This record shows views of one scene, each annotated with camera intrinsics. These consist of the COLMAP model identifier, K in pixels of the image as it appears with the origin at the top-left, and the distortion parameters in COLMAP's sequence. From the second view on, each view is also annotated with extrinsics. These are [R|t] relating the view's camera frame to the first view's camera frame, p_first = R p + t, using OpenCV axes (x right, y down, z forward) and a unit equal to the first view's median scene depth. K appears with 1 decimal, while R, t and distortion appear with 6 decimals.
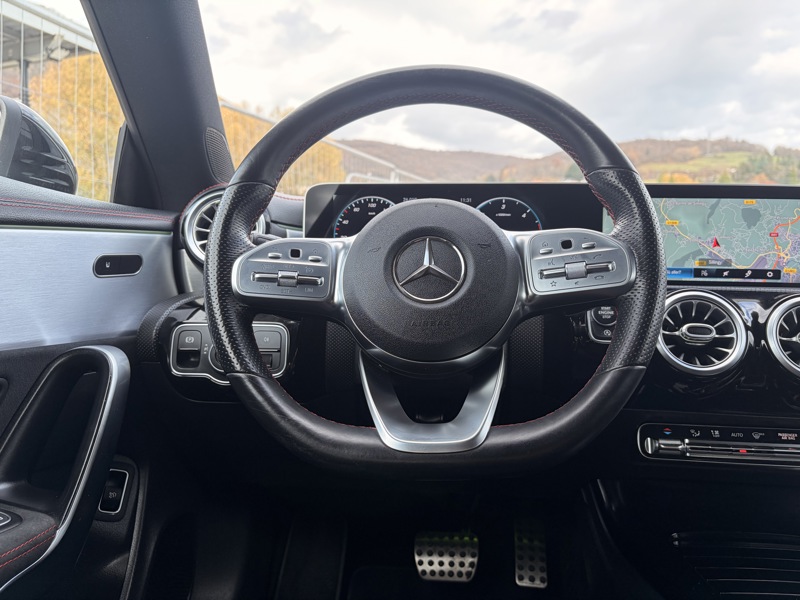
lens RADIAL K [[614.9, 0, 402.9], [0, 614.9, 302.0], [0, 0, 1]] dist [0.010463, -0.011067]
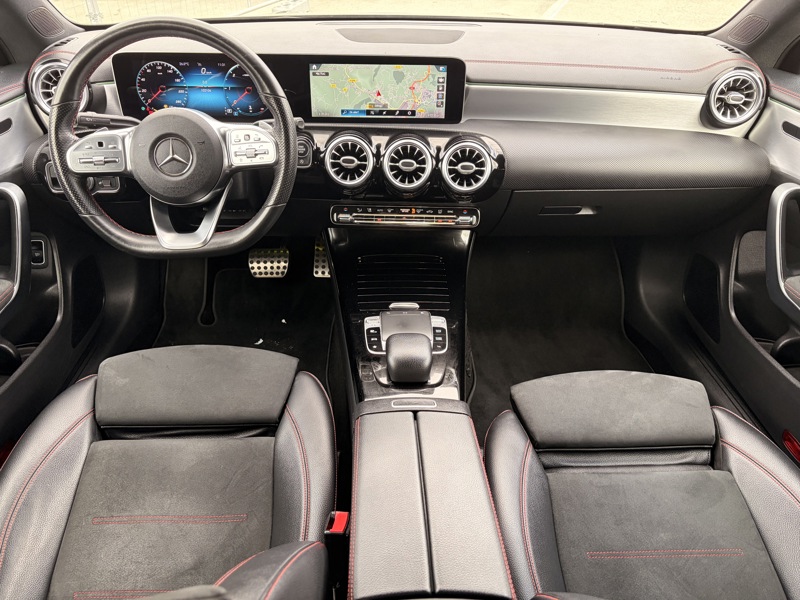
lens RADIAL K [[614.9, 0, 396.5], [0, 614.9, 302.3], [0, 0, 1]] dist [0.010463, -0.011067]
pose [[0.994165, -0.066087, 0.085254, 0.376498], [0.014677, 0.865870, 0.500053, -0.424672], [-0.106866, -0.495884, 0.861788, -0.666998]]
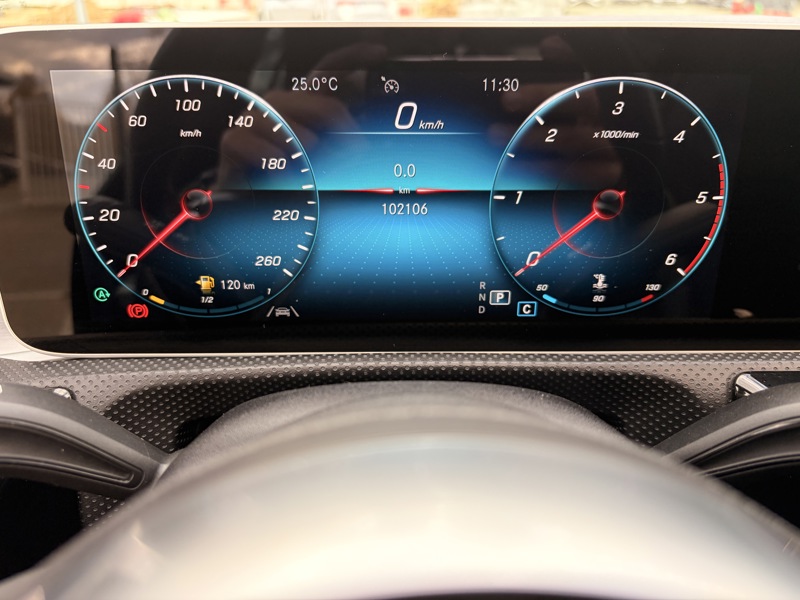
lens RADIAL K [[614.9, 0, 402.5], [0, 614.9, 301.0], [0, 0, 1]] dist [0.010463, -0.011067]
pose [[0.990774, -0.064645, 0.119113, 0.012770], [0.027667, 0.956874, 0.289183, -0.157368], [-0.132670, -0.283219, 0.949835, 0.704134]]
